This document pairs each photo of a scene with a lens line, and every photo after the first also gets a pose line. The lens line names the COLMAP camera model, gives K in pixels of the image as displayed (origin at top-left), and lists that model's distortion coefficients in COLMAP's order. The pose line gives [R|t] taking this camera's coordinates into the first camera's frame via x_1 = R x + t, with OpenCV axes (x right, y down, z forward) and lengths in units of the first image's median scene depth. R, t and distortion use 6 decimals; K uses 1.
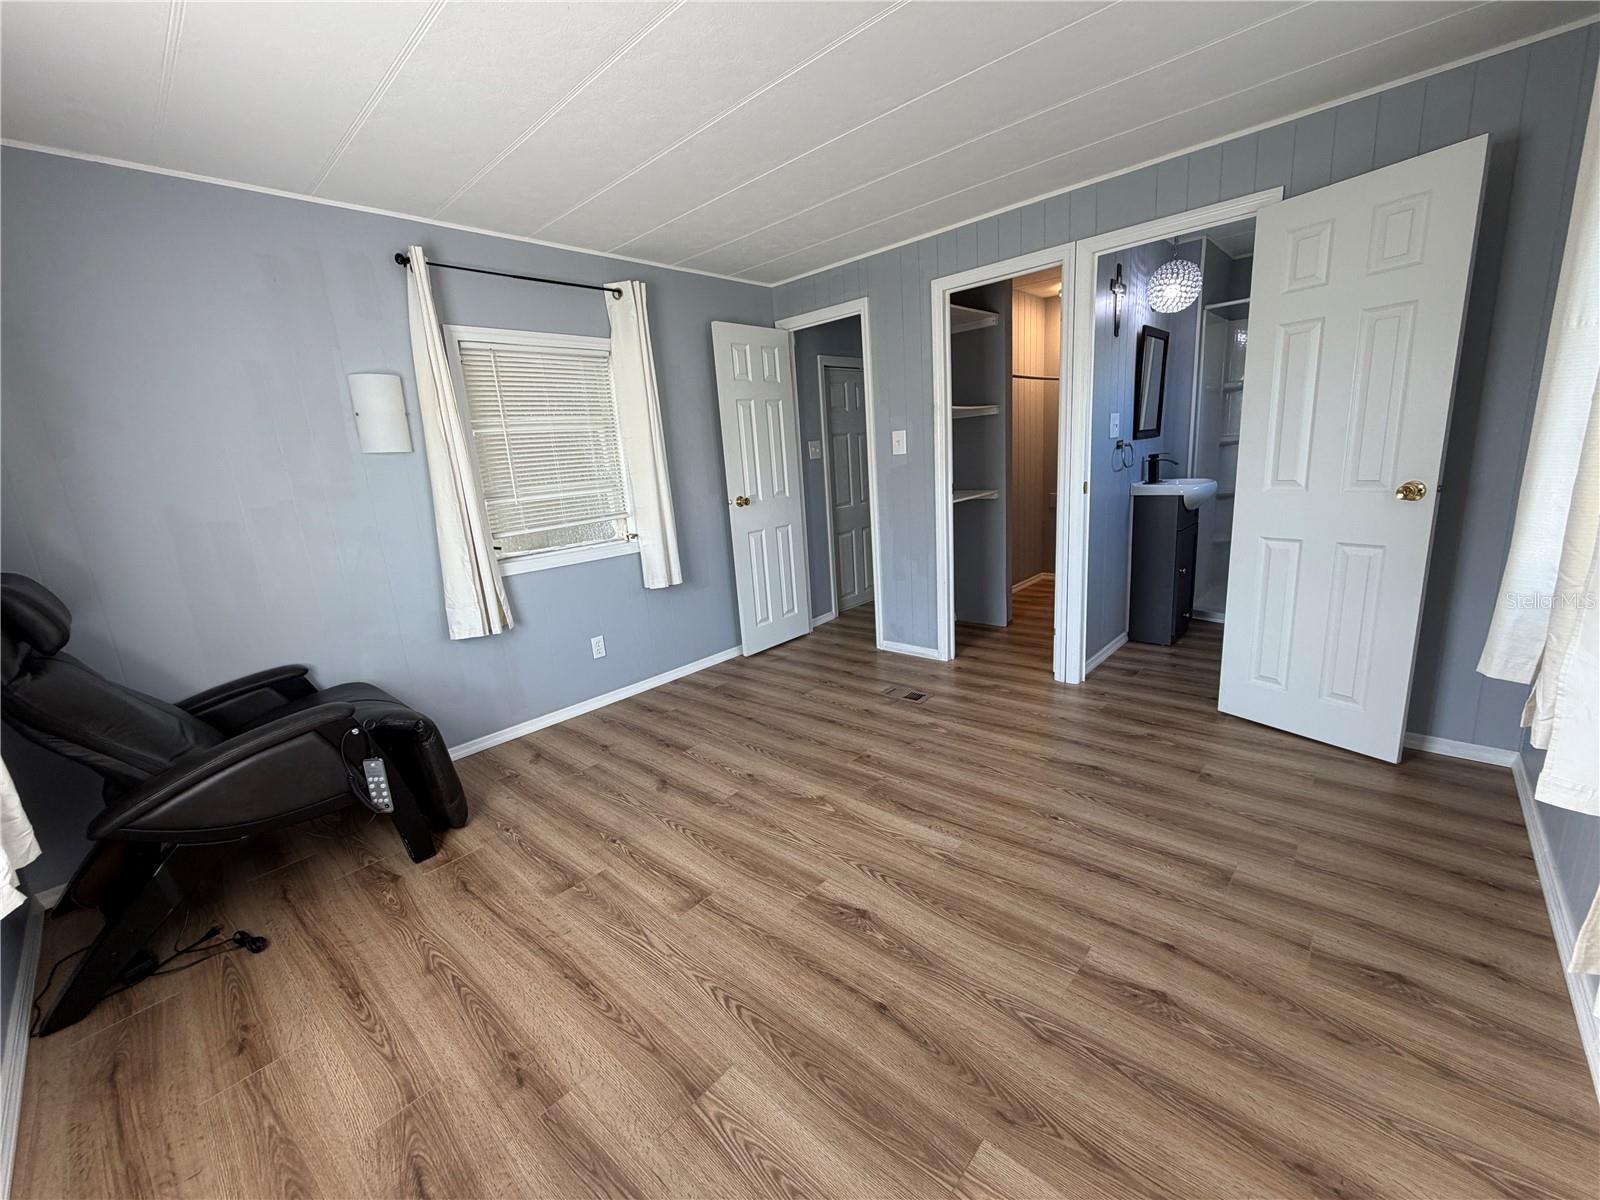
lens RADIAL K [[639.6, 0, 803.1], [0, 639.6, 601.1], [0, 0, 1]] dist [-0.002166, 0.000178]
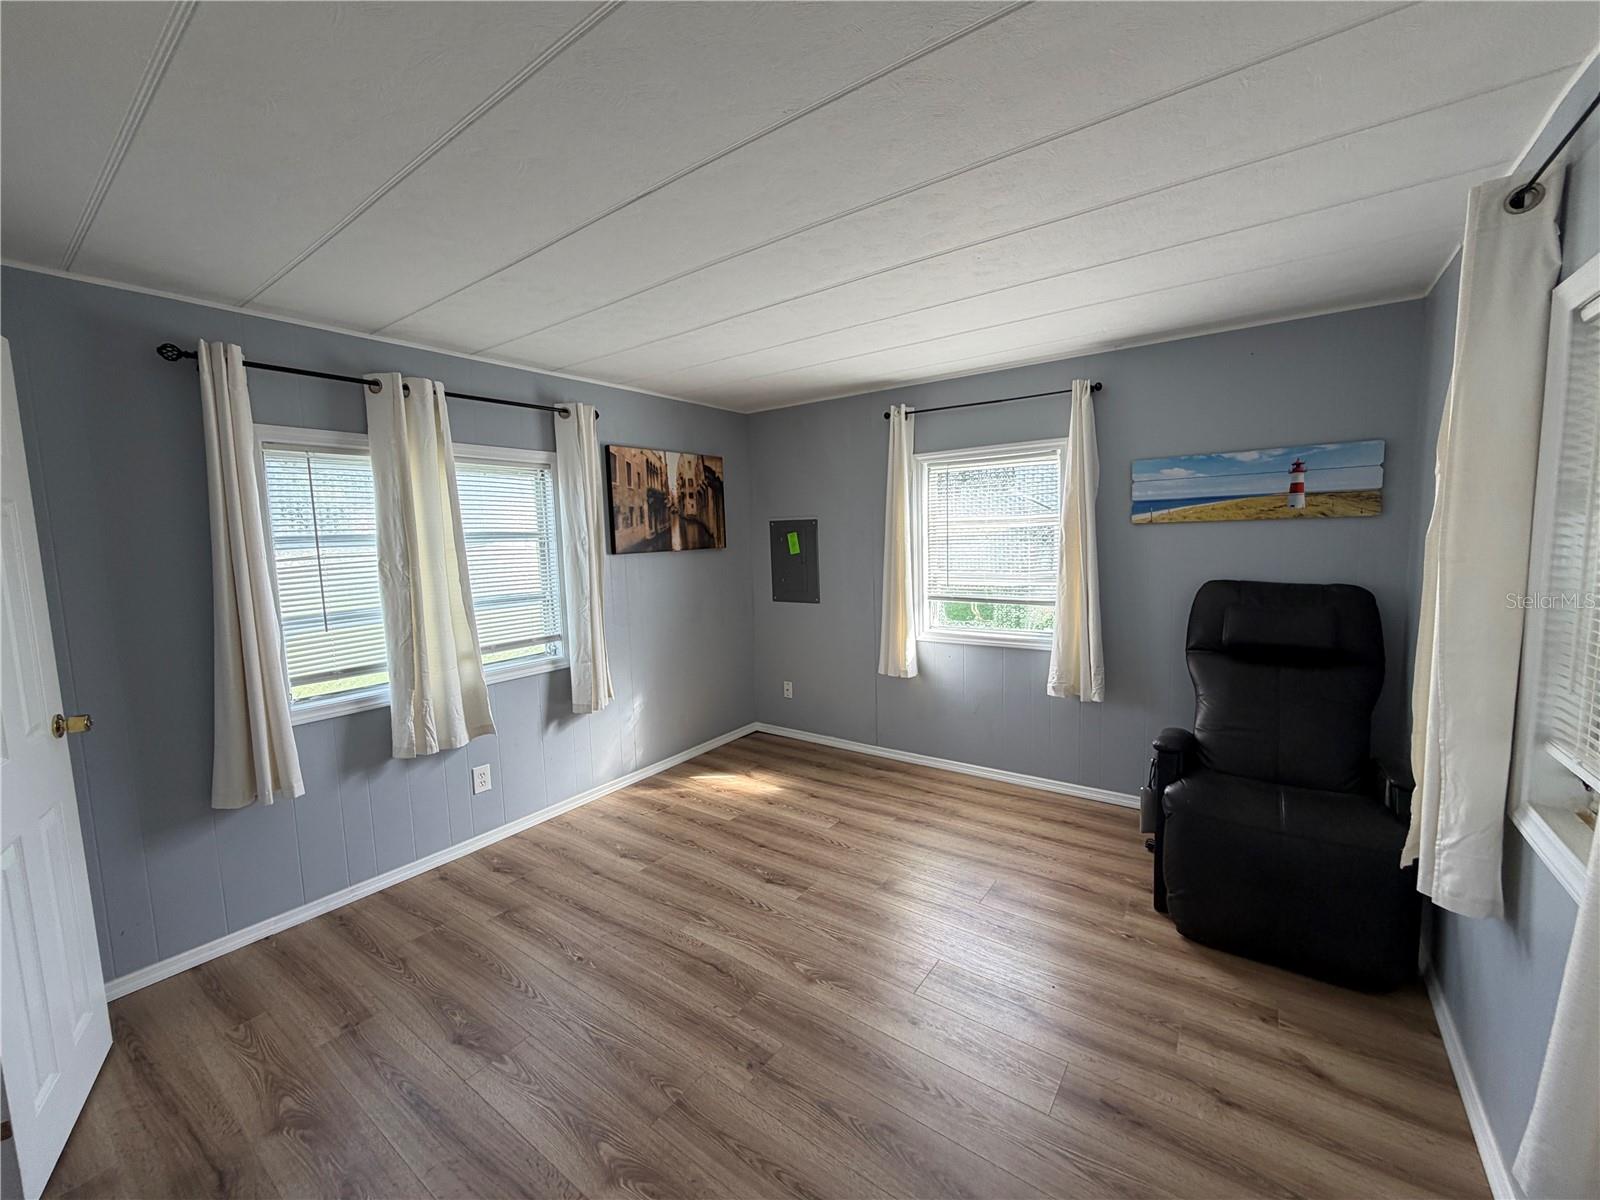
lens RADIAL K [[639.6, 0, 799.5], [0, 639.6, 598.1], [0, 0, 1]] dist [-0.002166, 0.000178]
pose [[-0.989319, 0.108566, -0.097265, 0.084354], [0.071046, 0.941796, 0.328593, -0.557622], [0.127278, 0.318173, -0.939450, 1.945346]]
